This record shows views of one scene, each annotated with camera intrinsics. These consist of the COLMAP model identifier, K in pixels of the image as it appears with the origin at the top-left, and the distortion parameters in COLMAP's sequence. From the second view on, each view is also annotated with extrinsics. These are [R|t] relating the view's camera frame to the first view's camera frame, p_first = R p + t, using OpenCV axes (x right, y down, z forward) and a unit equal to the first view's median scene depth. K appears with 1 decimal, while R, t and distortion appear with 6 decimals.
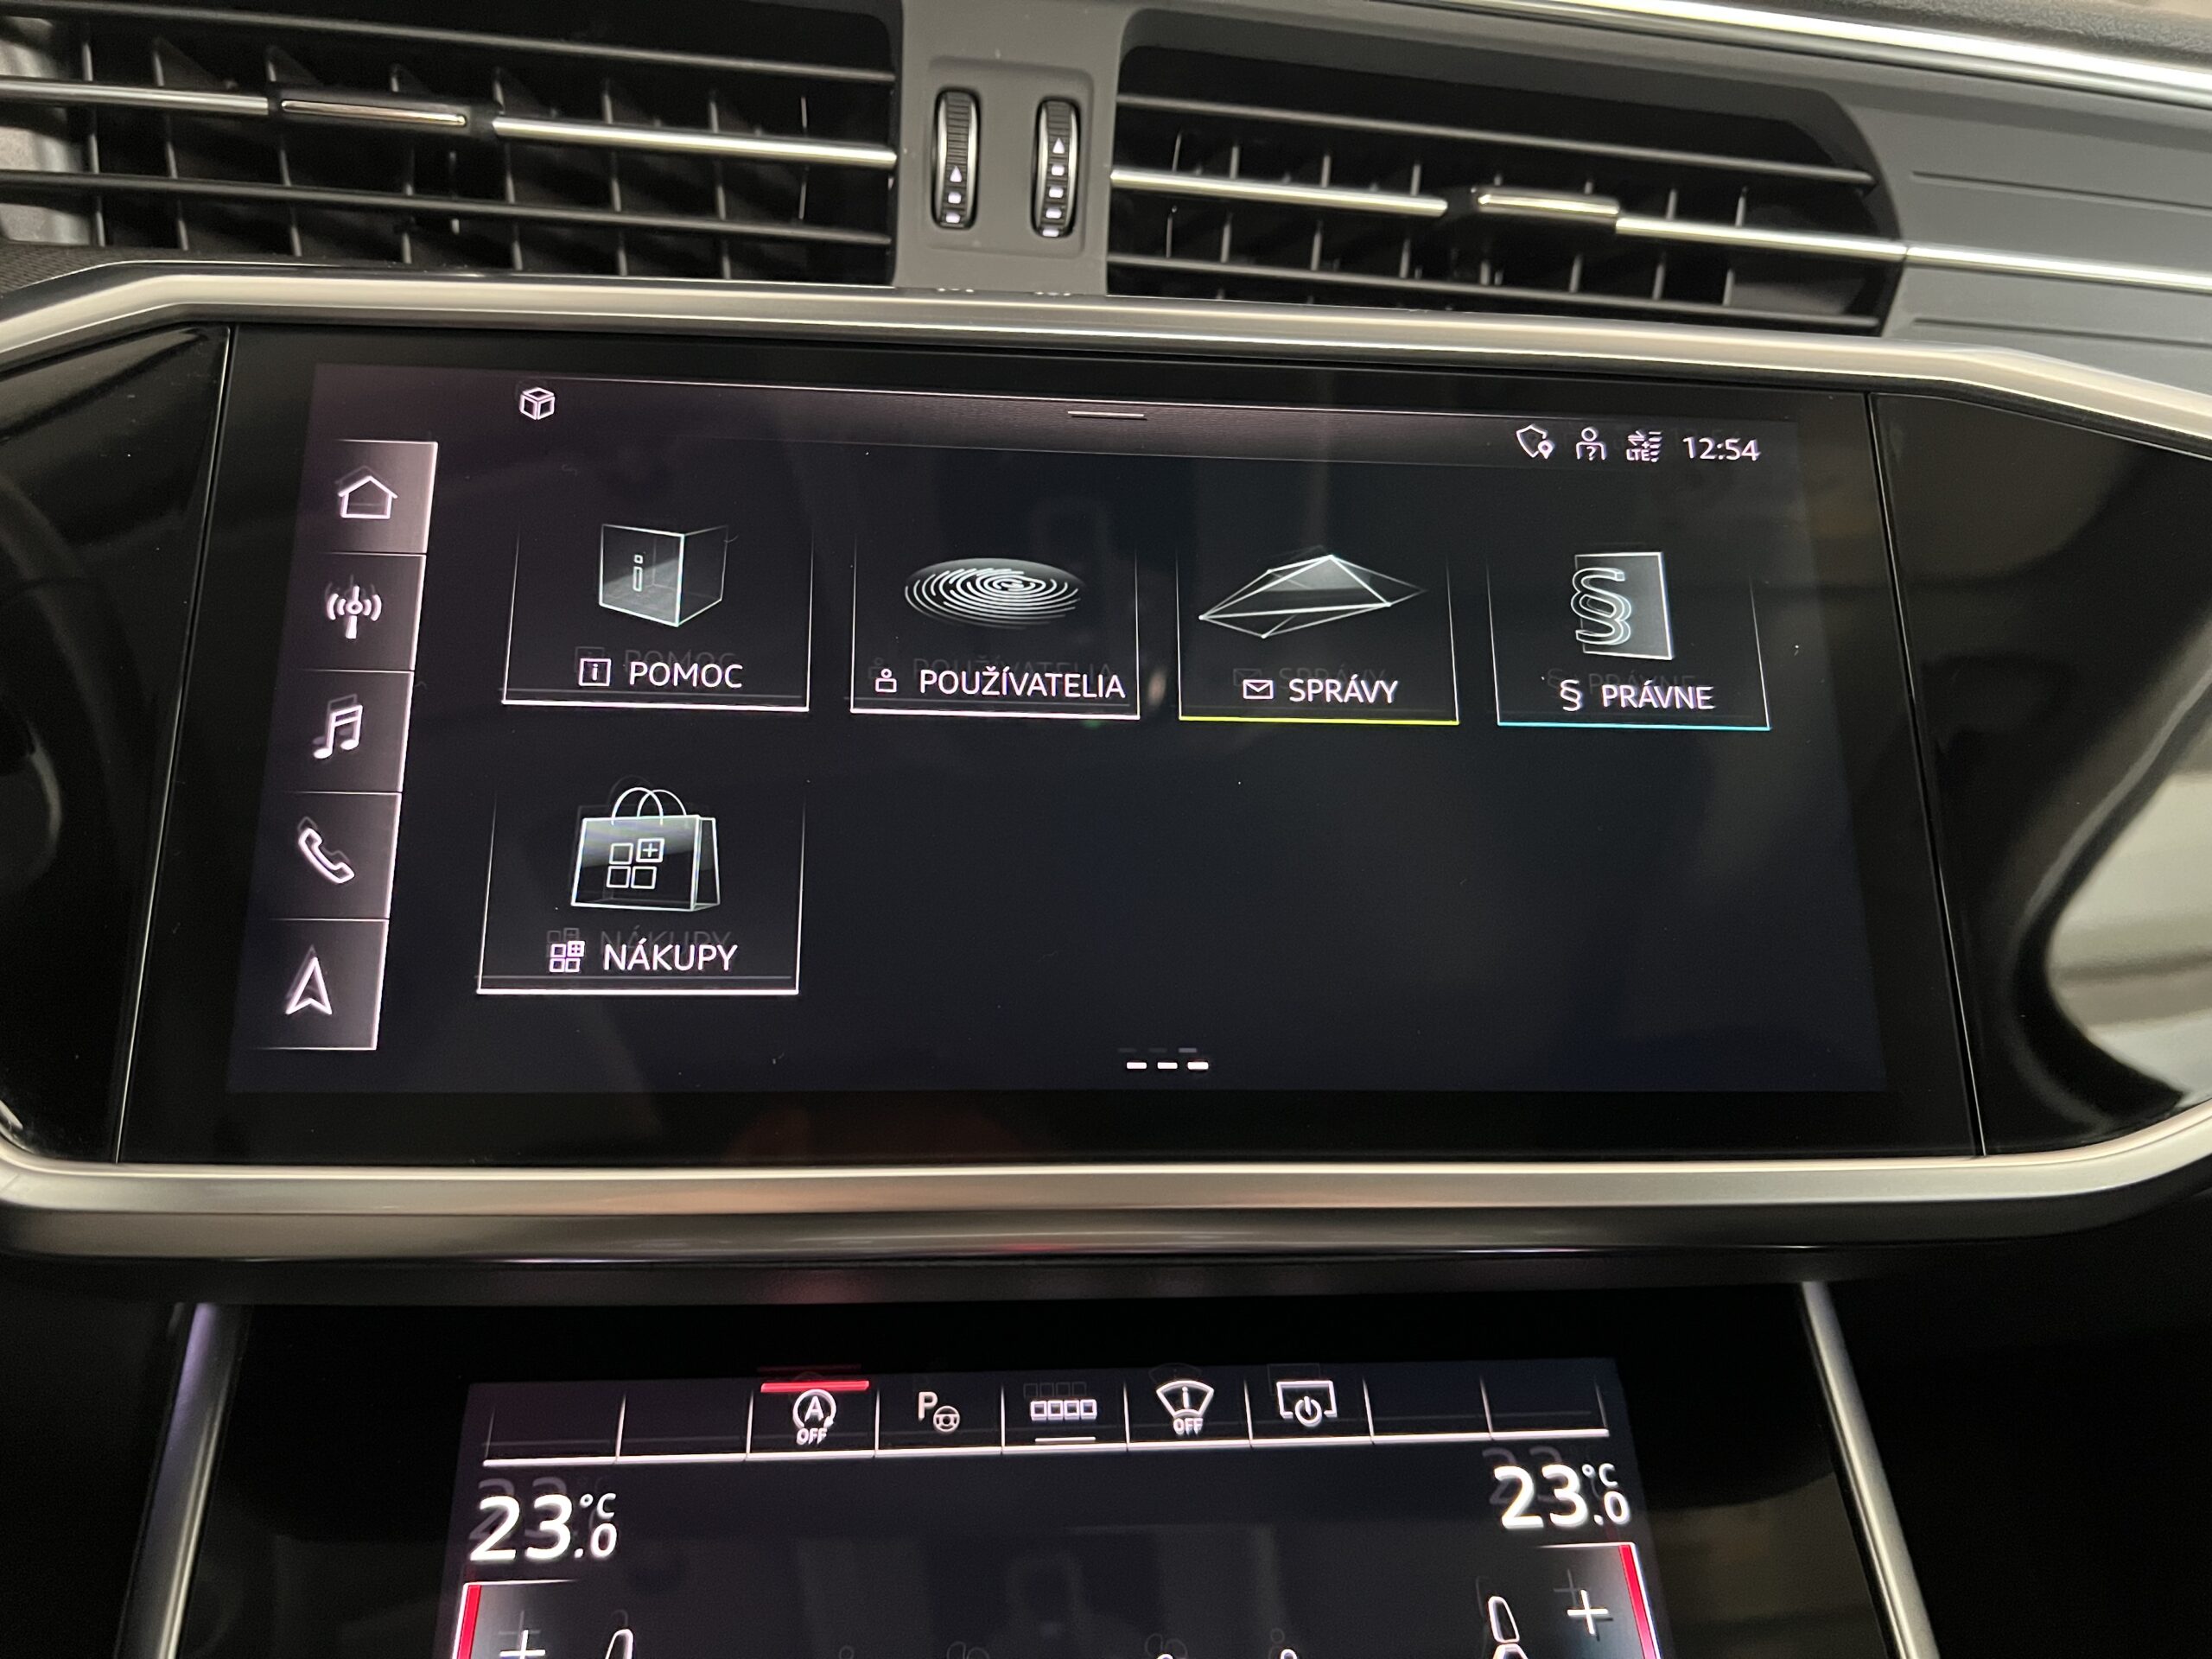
lens RADIAL K [[1744.8, 0, 1112.7], [0, 1744.8, 834.8], [0, 0, 1]] dist [-0.005339, -0.010779]
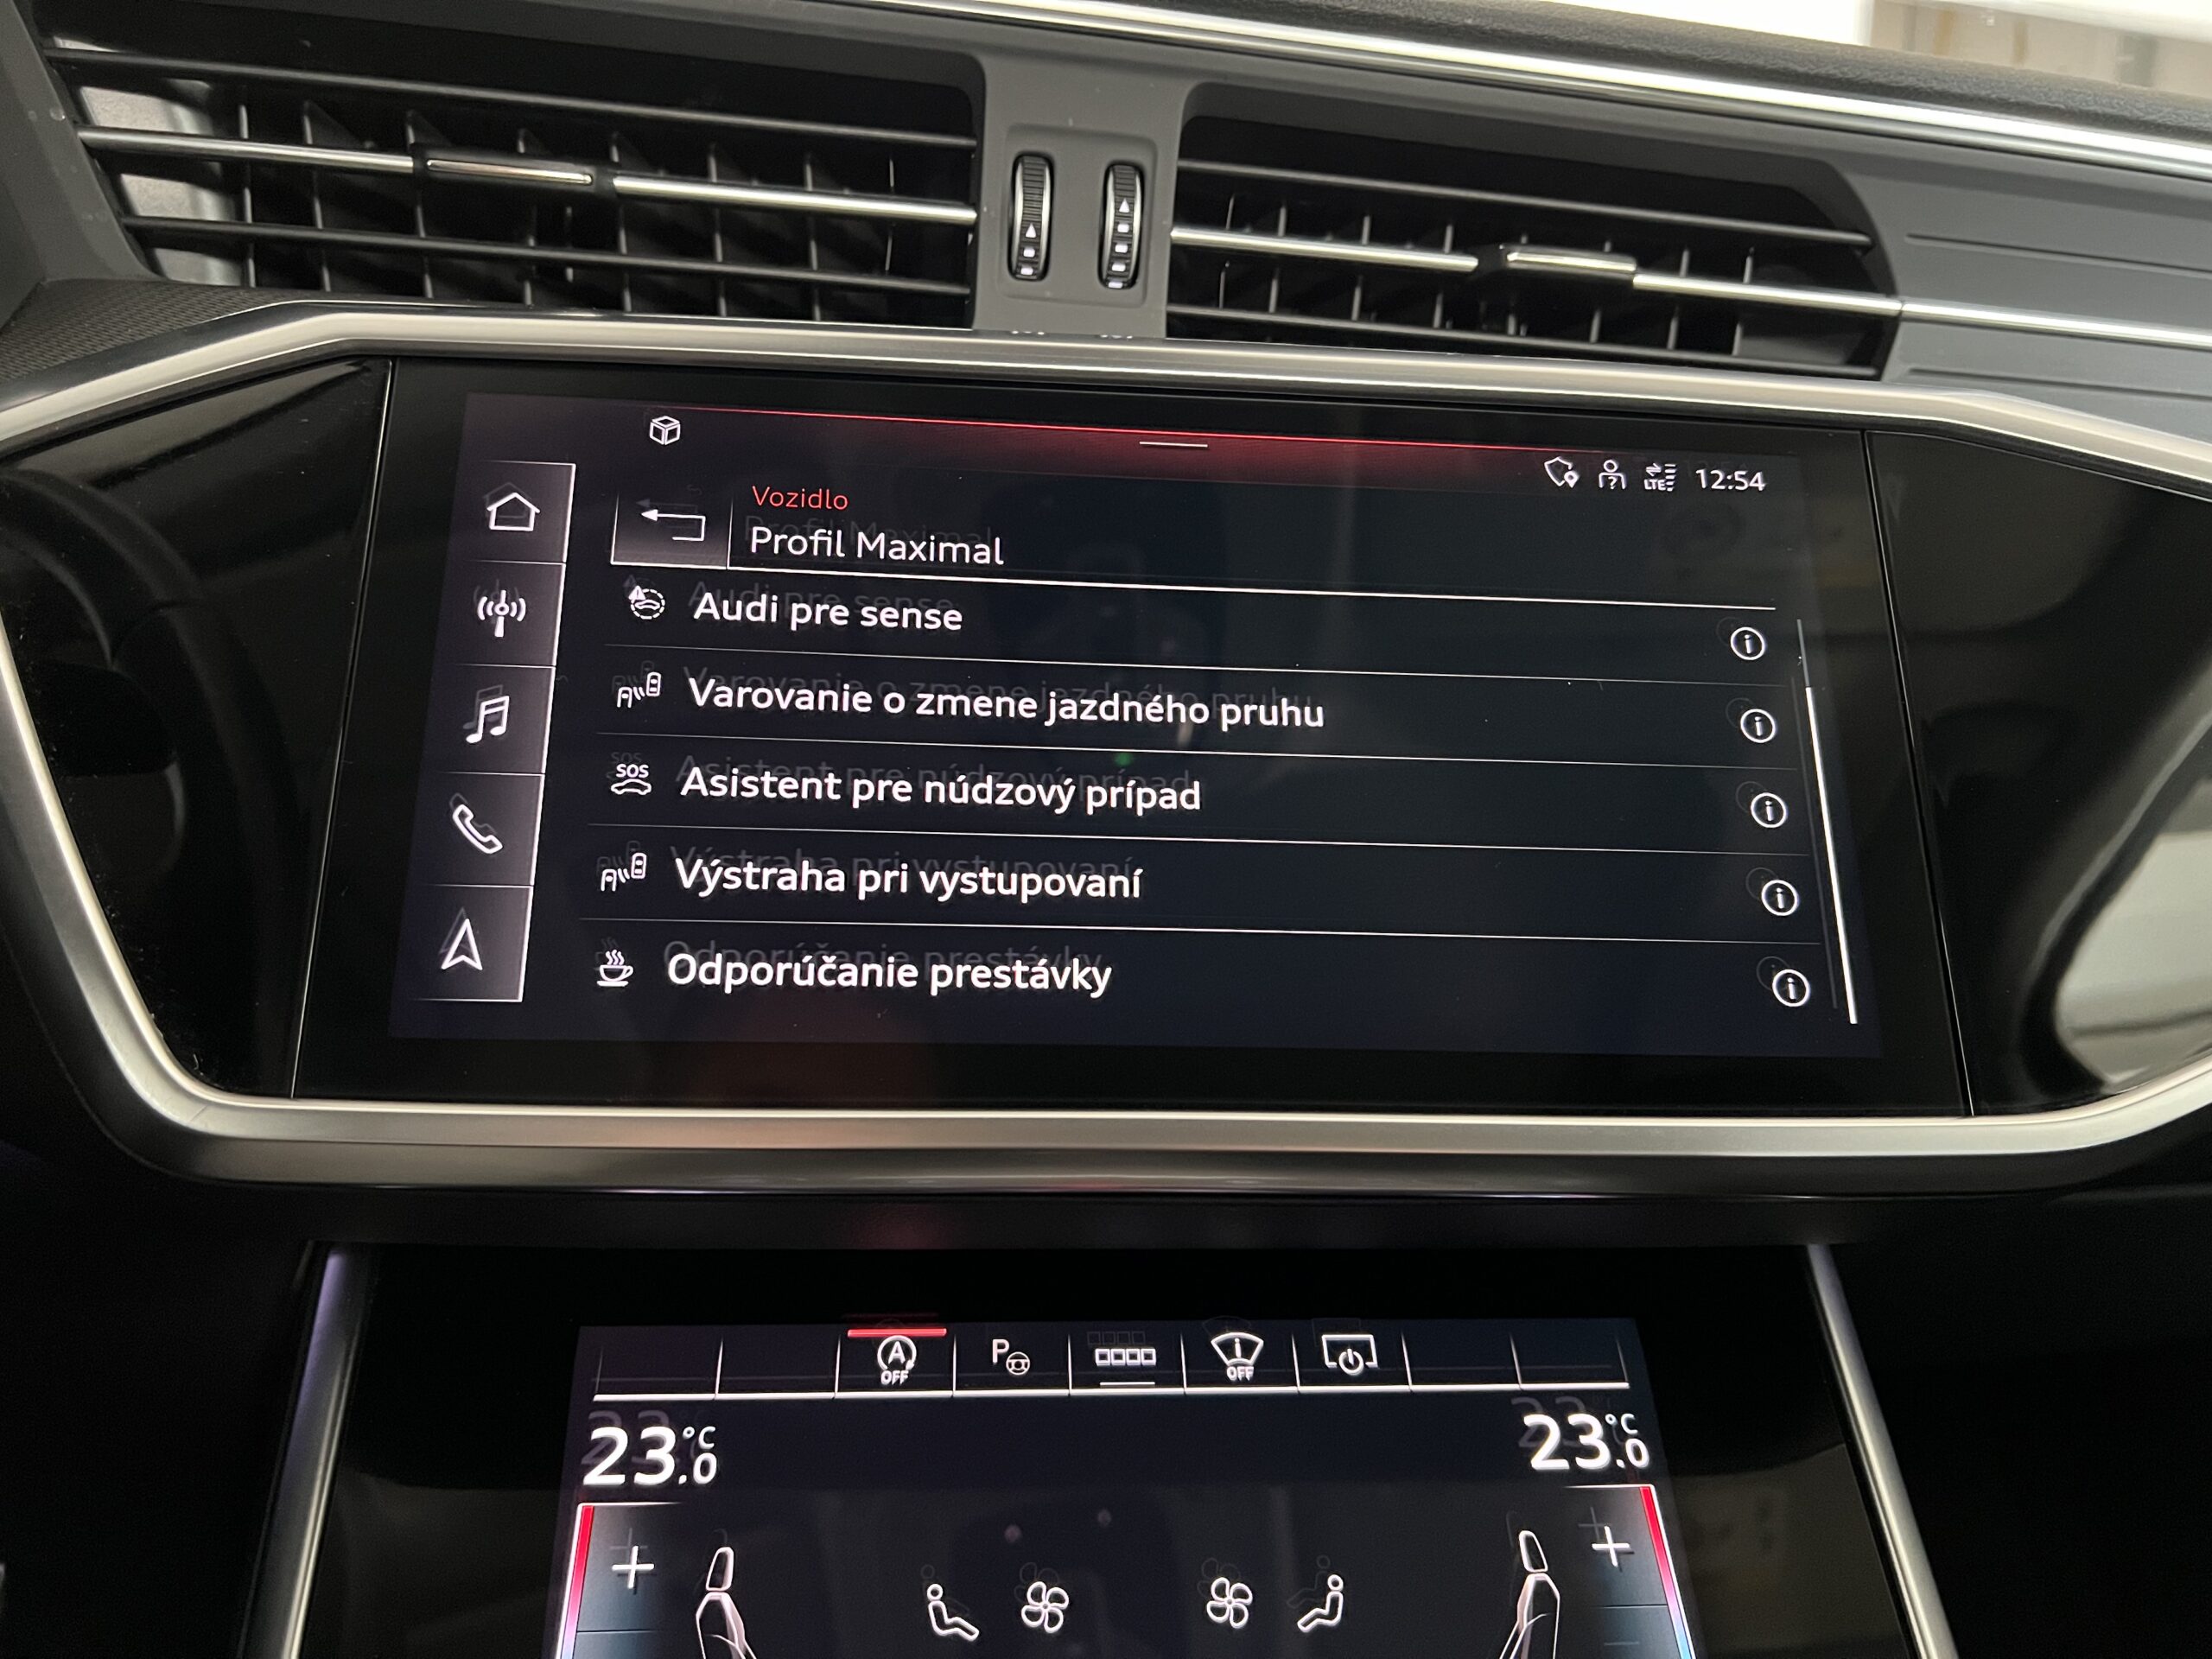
lens RADIAL K [[1731.7, 0, 1117.0], [0, 1731.7, 835.2], [0, 0, 1]] dist [0.027257, -0.081213]
pose [[0.999958, 0.007712, -0.005012, -0.030772], [-0.007868, 0.999458, -0.031973, 0.040218], [0.004763, 0.032011, 0.999476, -0.089348]]
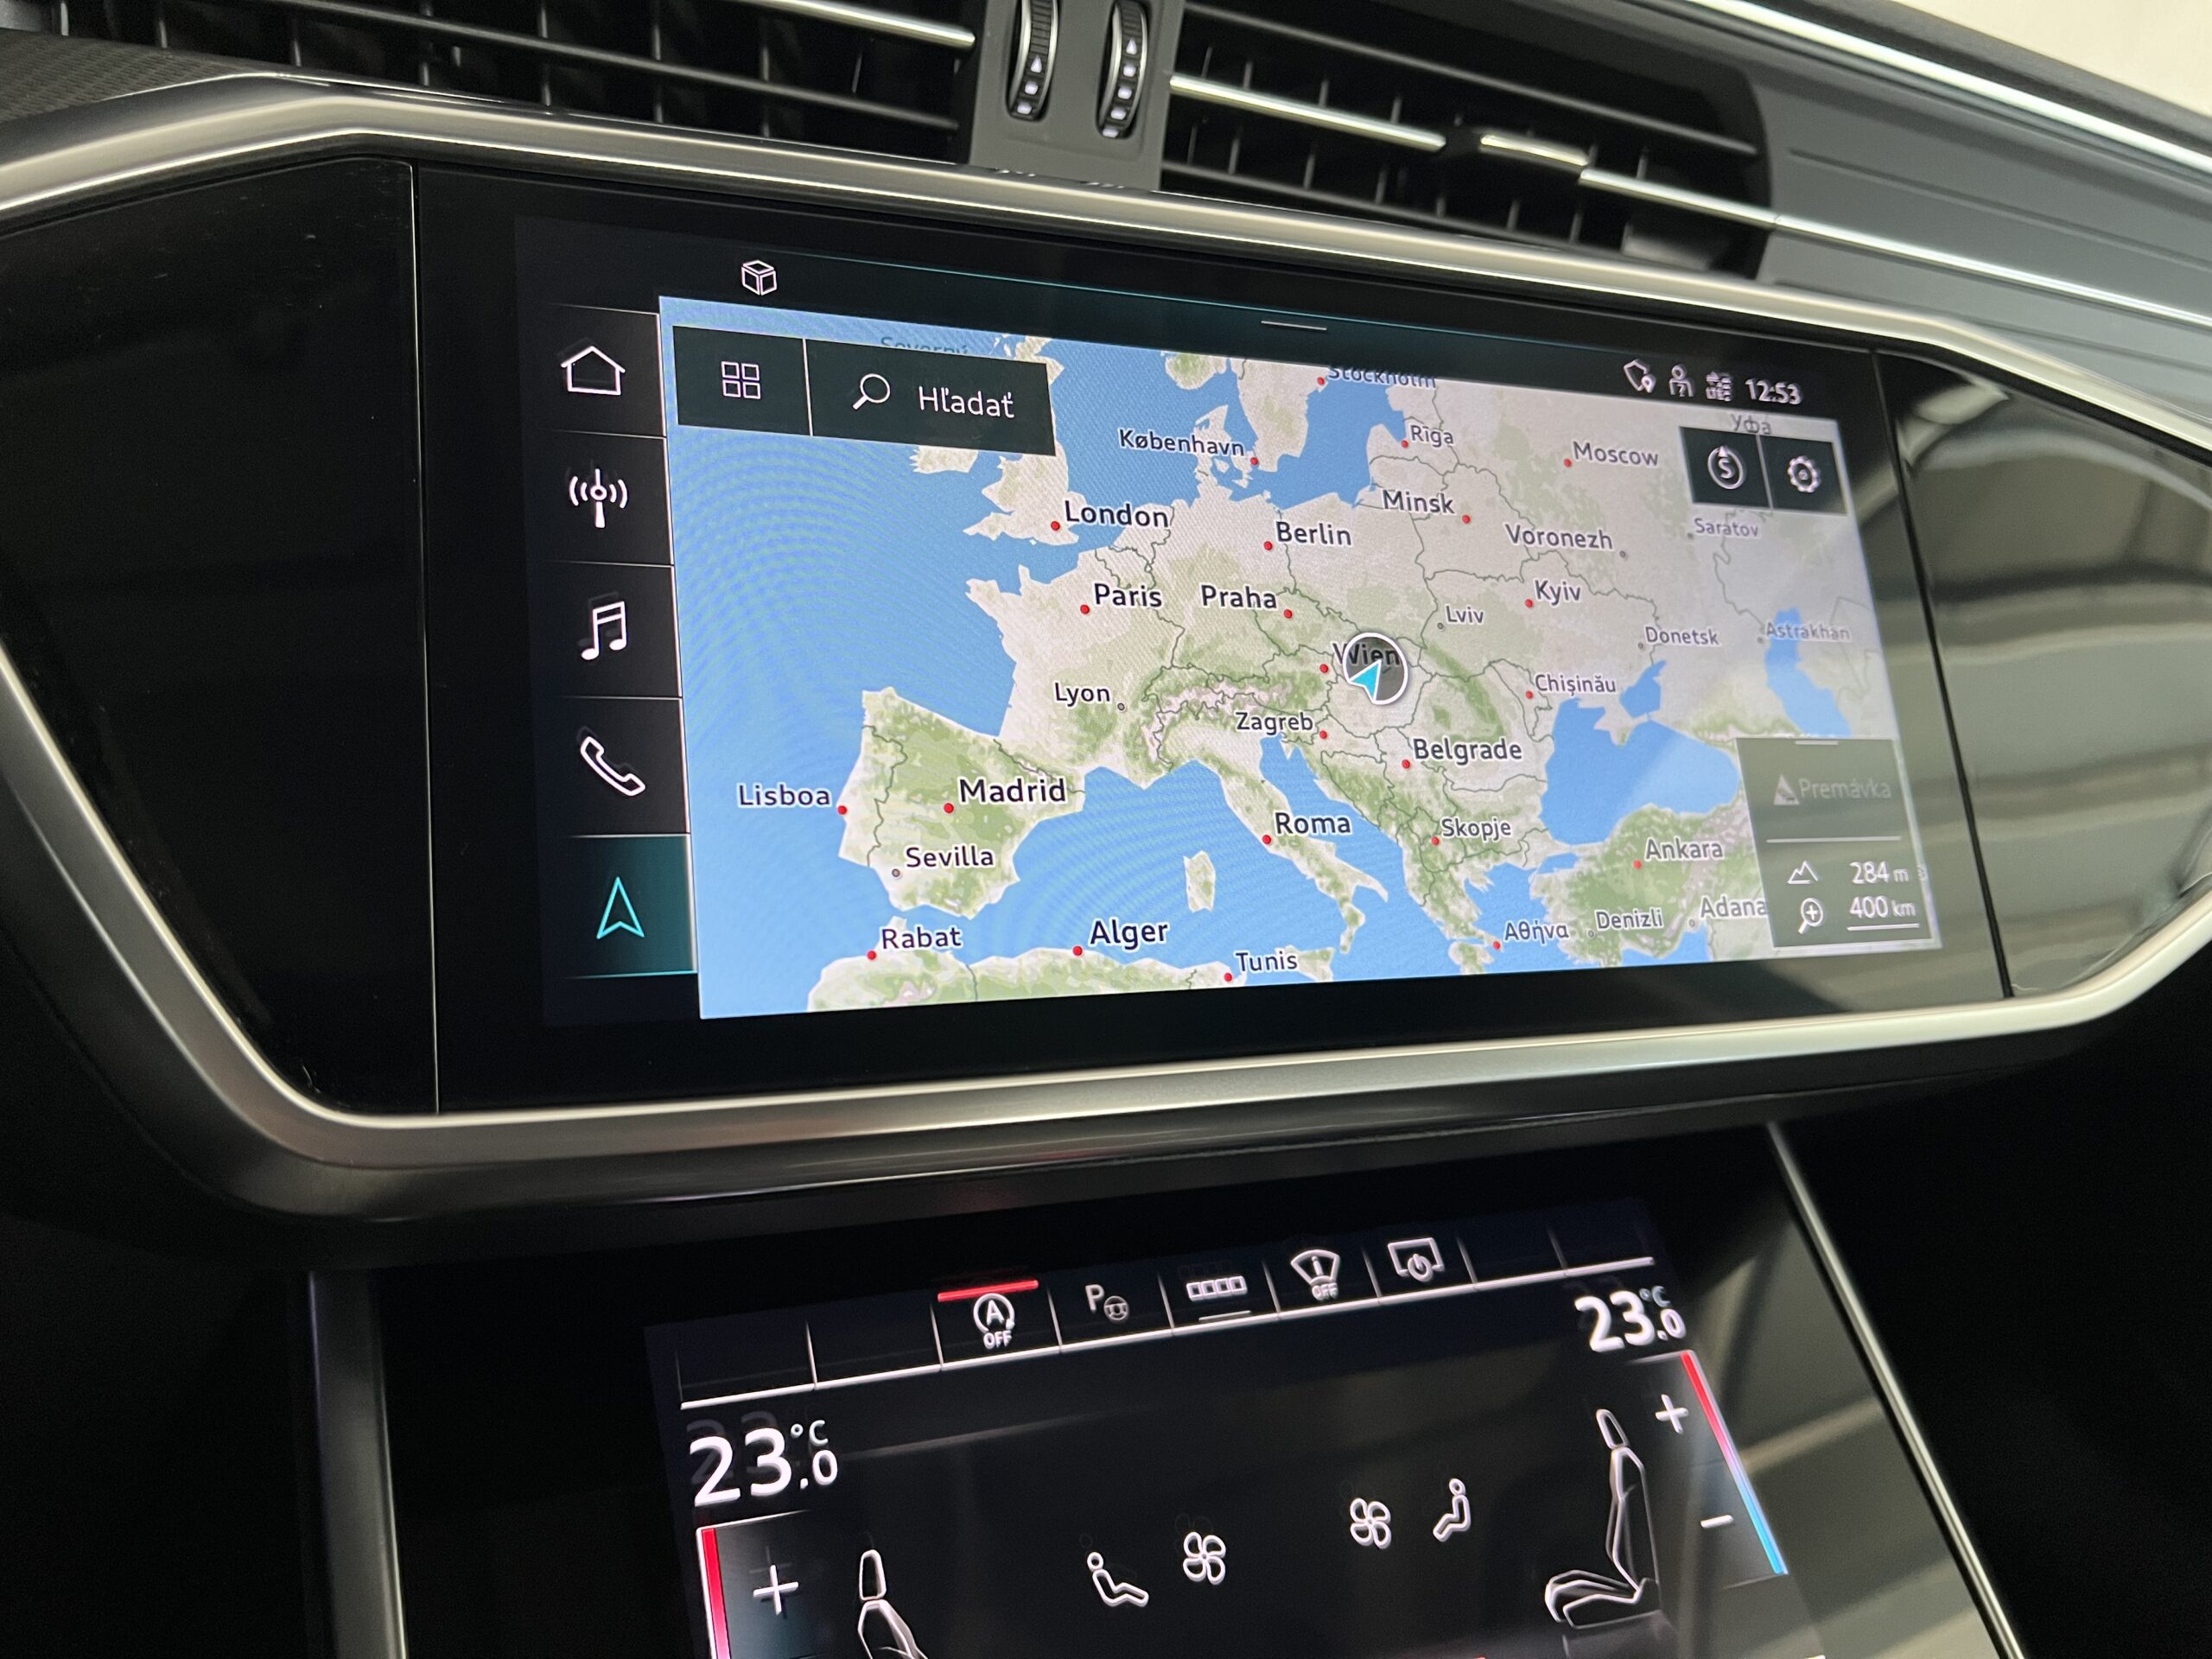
lens RADIAL K [[1728.1, 0, 1110.0], [0, 1728.1, 835.6], [0, 0, 1]] dist [0.060971, -0.187276]
pose [[0.952944, -0.024724, 0.302135, -0.399608], [0.008182, 0.998403, 0.055894, -0.000398], [-0.303035, -0.050792, 0.951625, 0.041969]]
